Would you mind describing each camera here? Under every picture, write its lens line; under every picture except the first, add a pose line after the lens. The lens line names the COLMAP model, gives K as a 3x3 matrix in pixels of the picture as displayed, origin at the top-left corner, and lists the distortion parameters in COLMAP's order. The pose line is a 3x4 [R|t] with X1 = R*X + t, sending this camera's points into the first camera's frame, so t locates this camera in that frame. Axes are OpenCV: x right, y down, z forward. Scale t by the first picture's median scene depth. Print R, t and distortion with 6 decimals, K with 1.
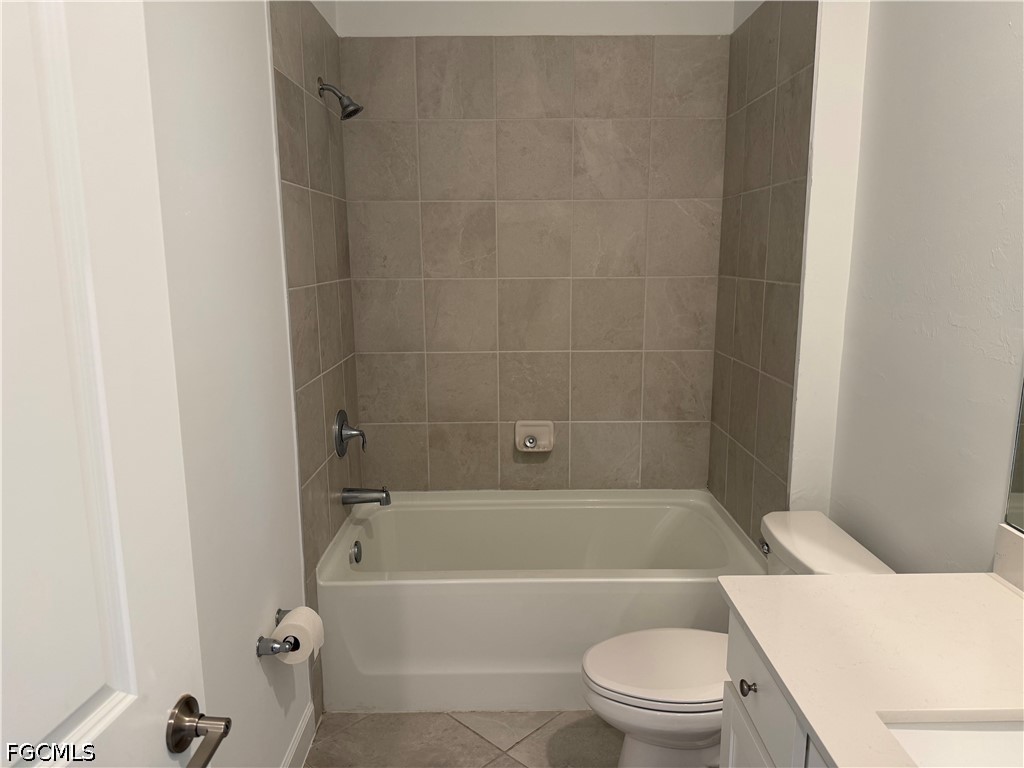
lens RADIAL K [[711.4, 0, 507.3], [0, 711.4, 381.6], [0, 0, 1]] dist [0.067273, -0.107043]
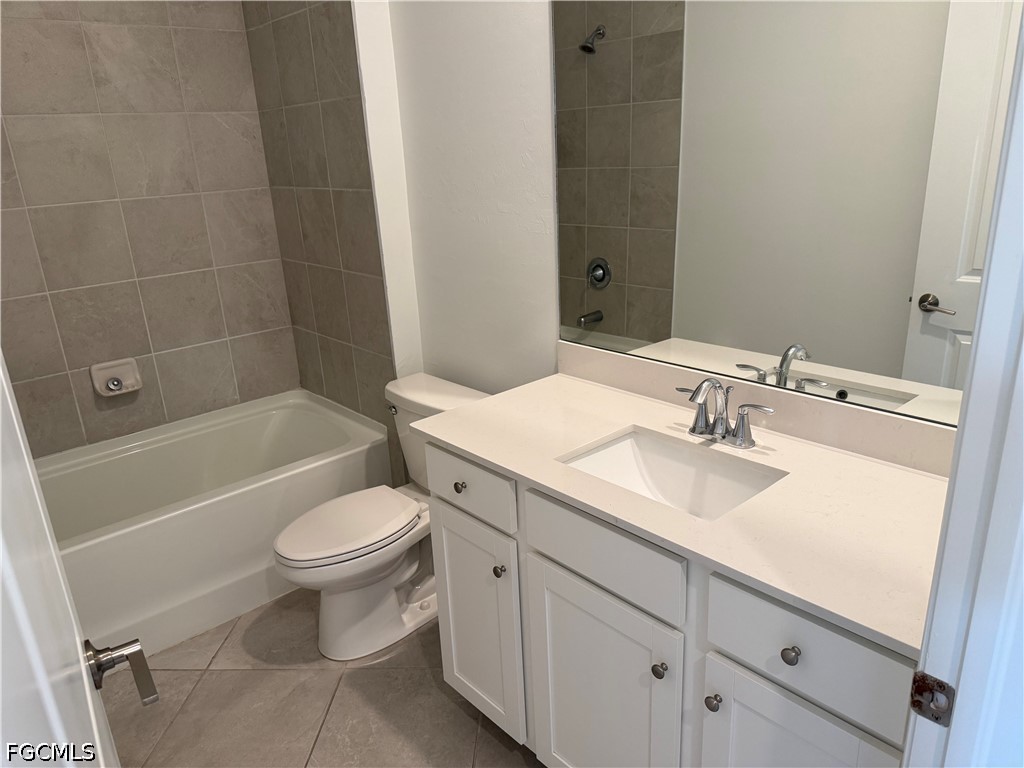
lens RADIAL K [[709.4, 0, 537.7], [0, 709.4, 378.4], [0, 0, 1]] dist [0.004974, -0.043861]
pose [[0.725949, -0.238111, 0.645214, -0.158018], [0.159133, 0.970850, 0.179239, 0.000746], [-0.669085, -0.027444, 0.742679, -0.042486]]
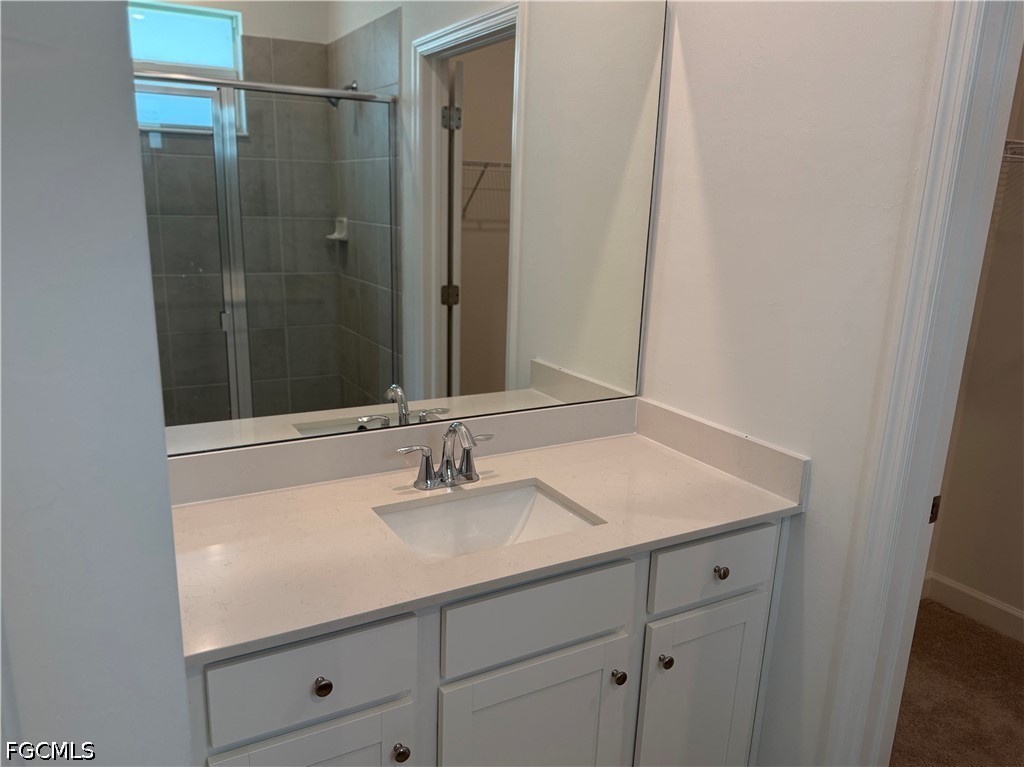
lens RADIAL K [[740.2, 0, 517.6], [0, 740.2, 383.0], [0, 0, 1]] dist [0.102765, -0.120676]
pose [[-0.485668, -0.231285, 0.842991, -0.202304], [0.127176, 0.935407, 0.329910, -0.088043], [-0.864843, 0.267435, -0.424883, 0.459574]]
